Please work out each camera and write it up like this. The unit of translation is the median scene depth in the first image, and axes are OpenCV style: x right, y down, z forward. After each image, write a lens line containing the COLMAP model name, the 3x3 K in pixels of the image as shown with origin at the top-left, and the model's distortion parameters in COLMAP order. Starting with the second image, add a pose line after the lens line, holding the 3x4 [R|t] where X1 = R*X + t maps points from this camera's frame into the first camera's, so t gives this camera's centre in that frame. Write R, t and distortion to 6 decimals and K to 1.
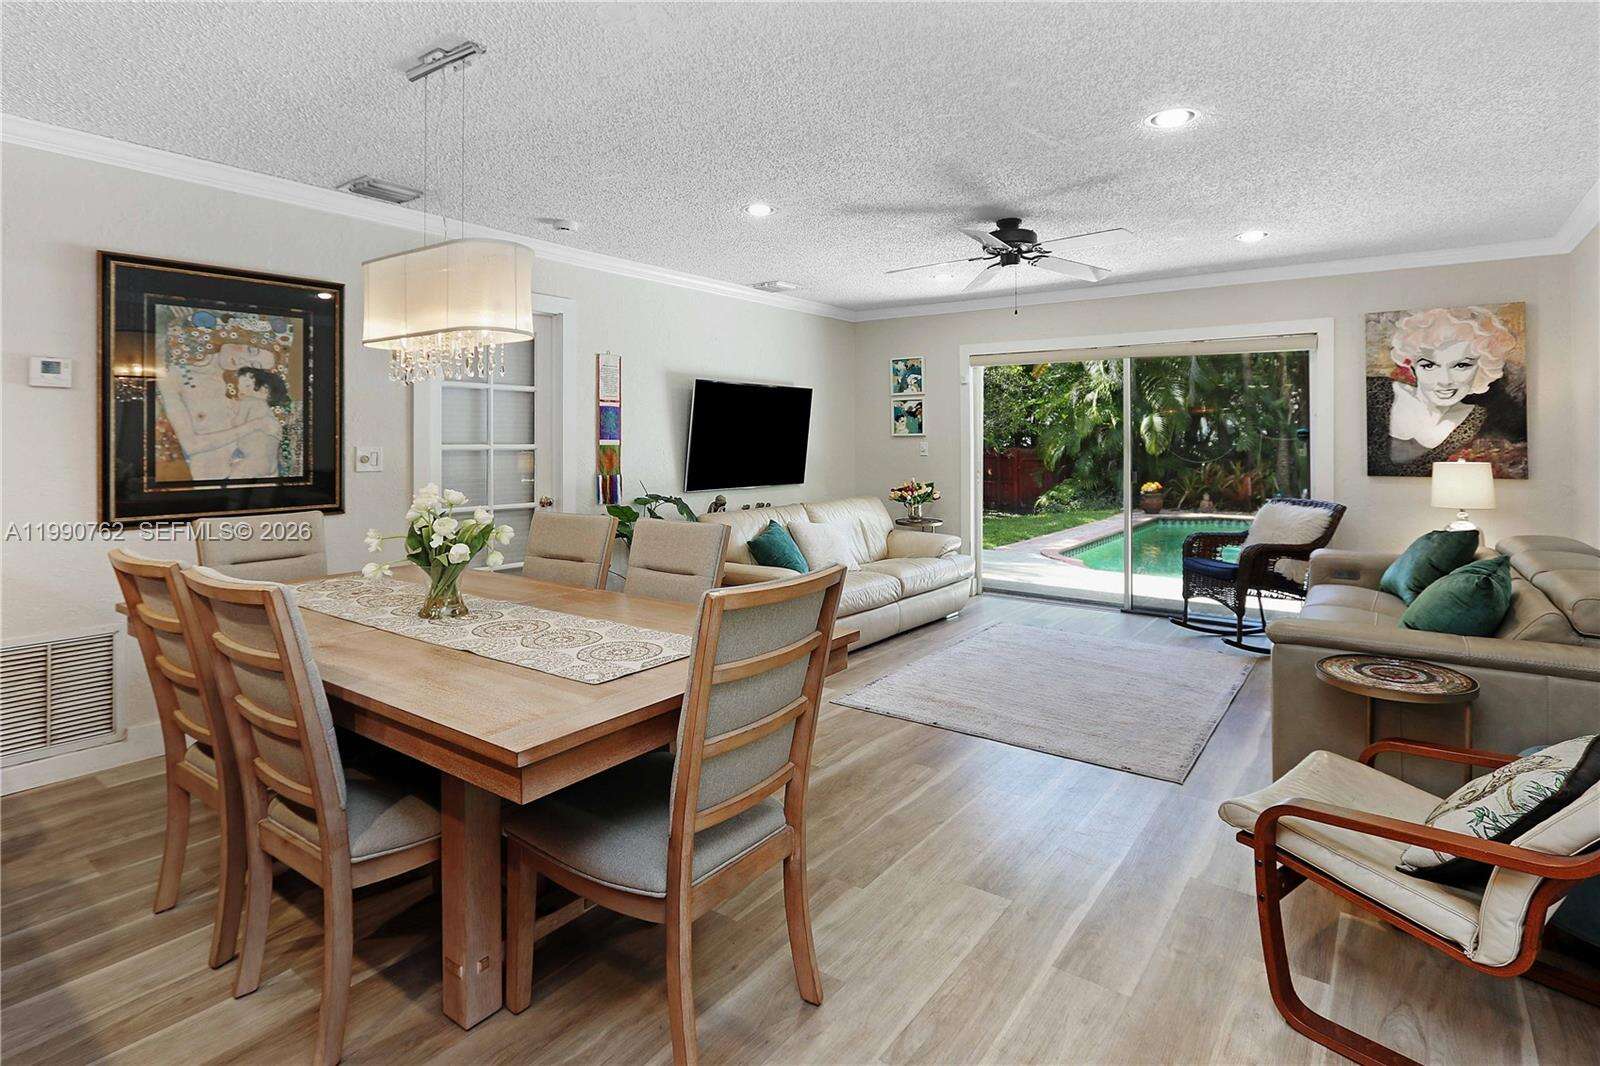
lens RADIAL K [[800.7, 0, 838.9], [0, 800.7, 433.7], [0, 0, 1]] dist [-0.022687, 0.006654]
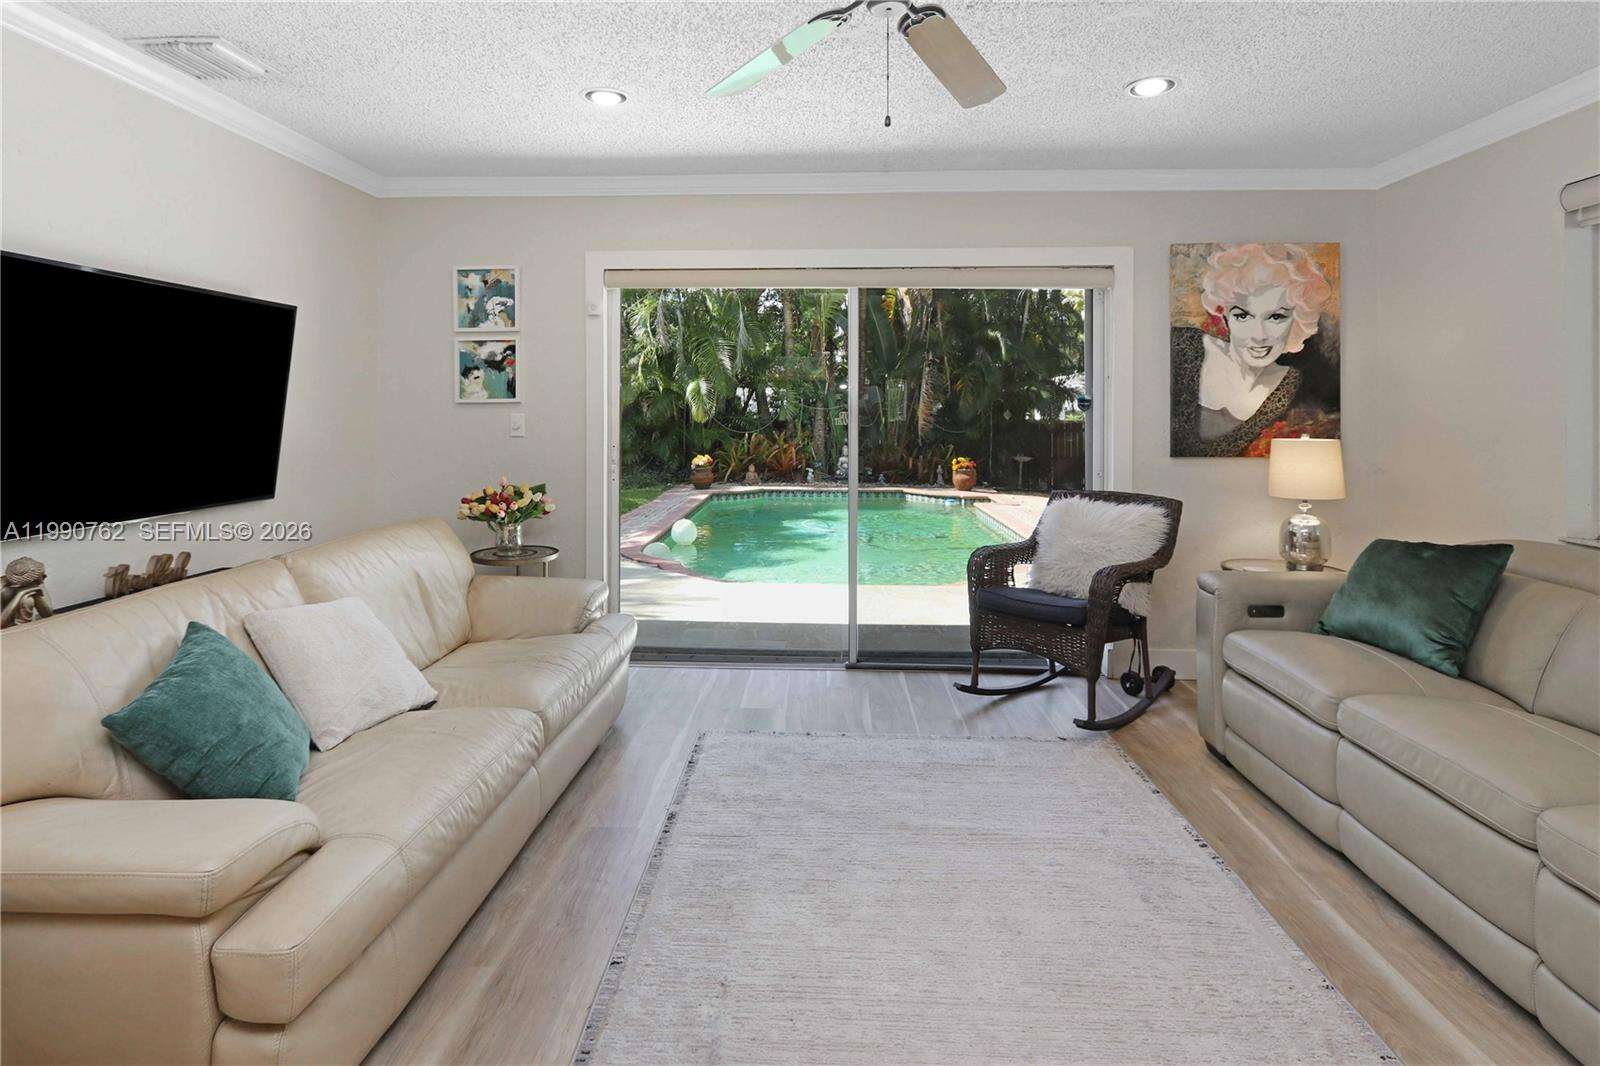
lens RADIAL K [[800.7, 0, 791.7], [0, 800.7, 403.7], [0, 0, 1]] dist [-0.022687, 0.006654]
pose [[0.841572, 0.002995, 0.540137, -0.051257], [-0.004178, 0.999991, 0.000964, 0.002345], [-0.540130, -0.003068, 0.841576, 0.528191]]
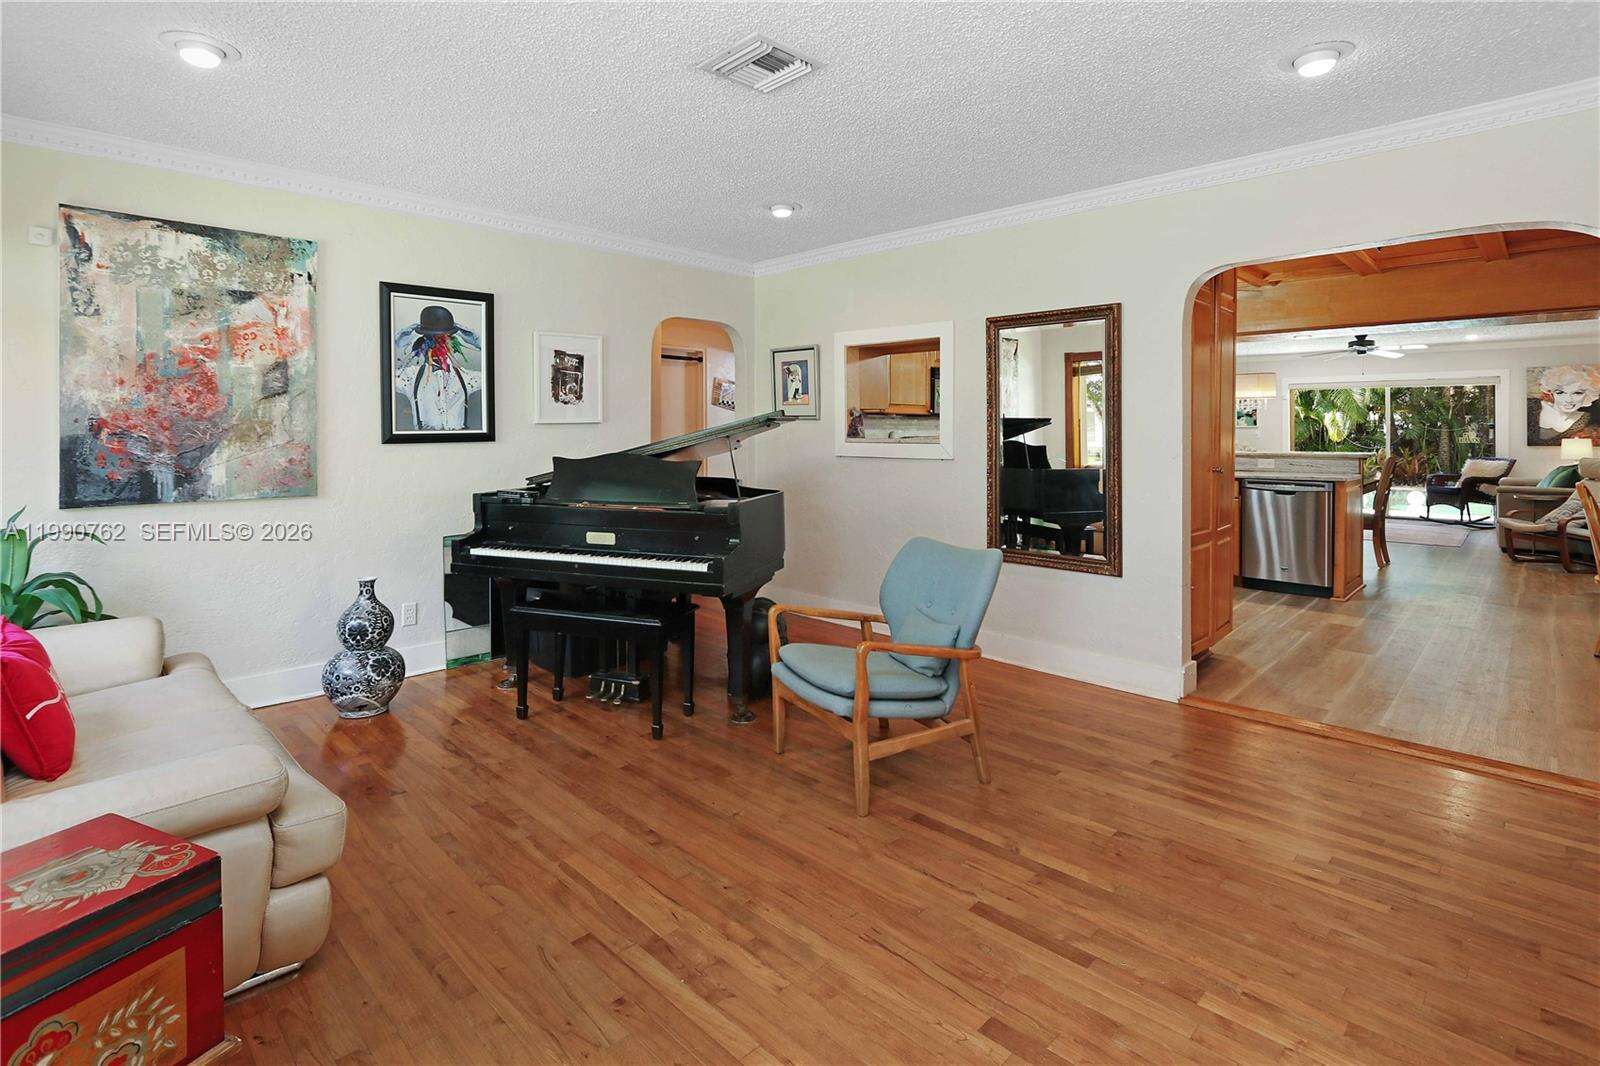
lens RADIAL K [[800.7, 0, 810.4], [0, 800.7, 433.1], [0, 0, 1]] dist [-0.022687, 0.006654]
pose [[0.990728, -0.001802, -0.135845, -0.860168], [0.002871, 0.999966, 0.007674, -0.001389], [0.135827, -0.007993, 0.990700, -1.226466]]
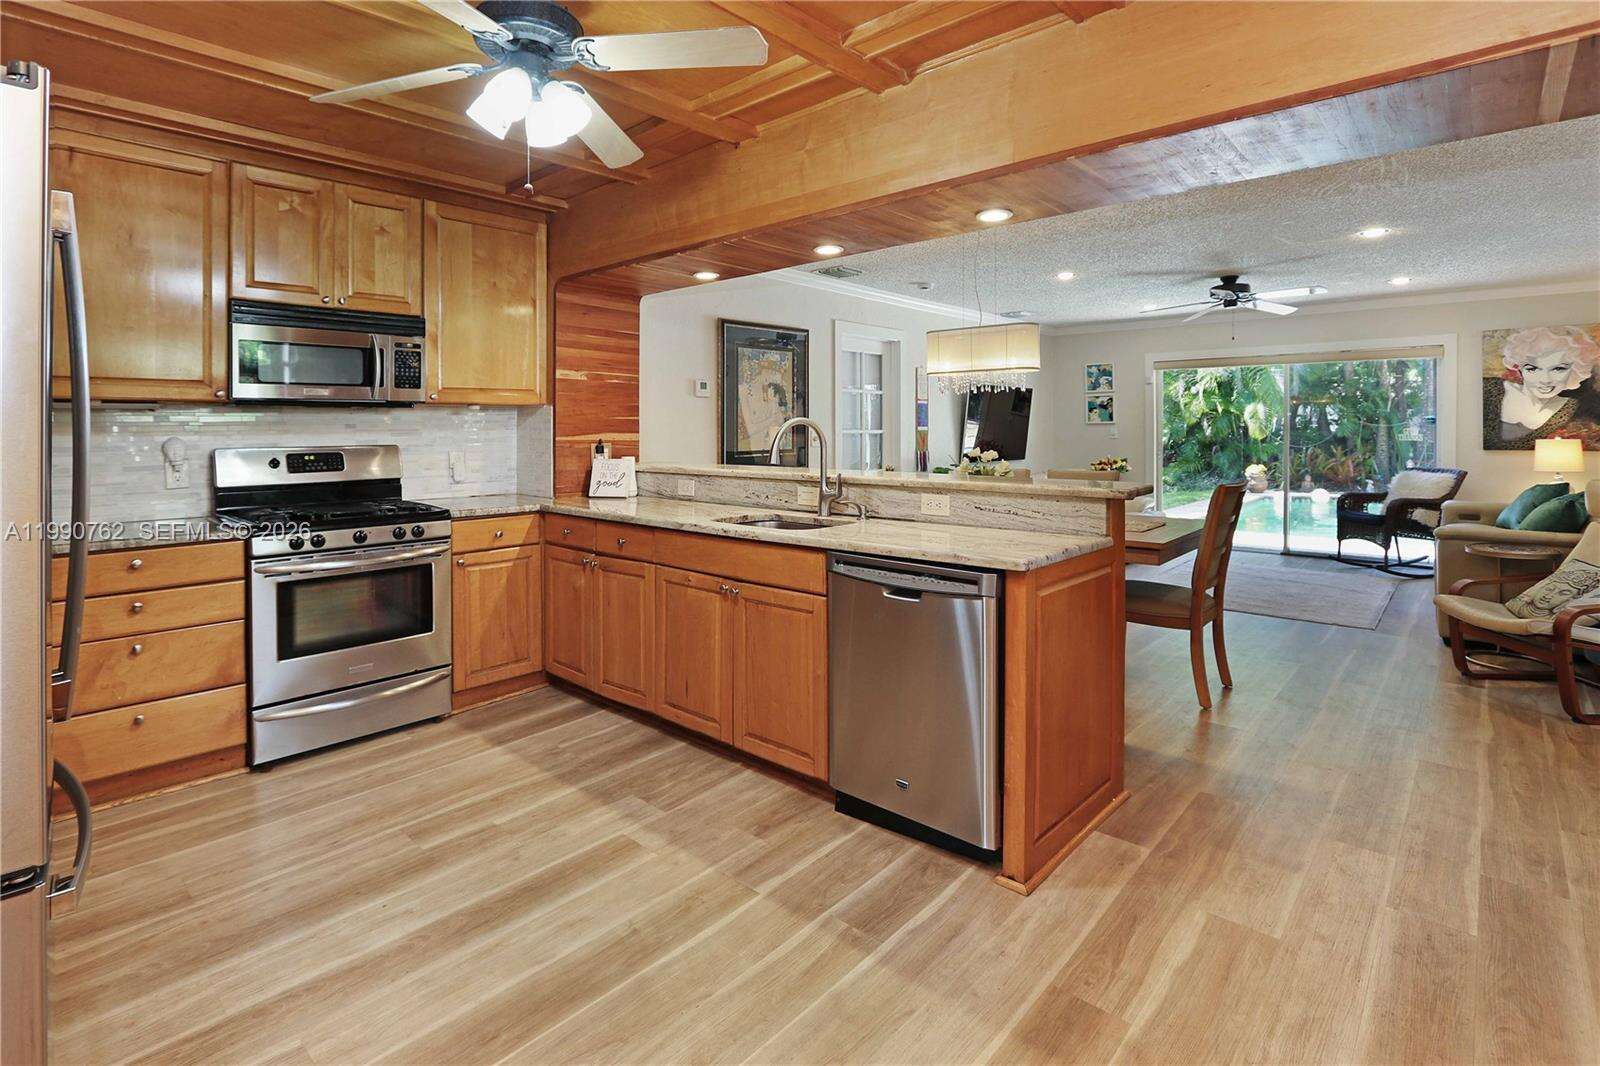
lens RADIAL K [[800.7, 0, 814.7], [0, 800.7, 439.5], [0, 0, 1]] dist [-0.022687, 0.006654]
pose [[0.995627, -0.005226, -0.093269, -0.334150], [0.007049, 0.999790, 0.019225, 0.000708], [0.093149, -0.019798, 0.995455, -0.436496]]
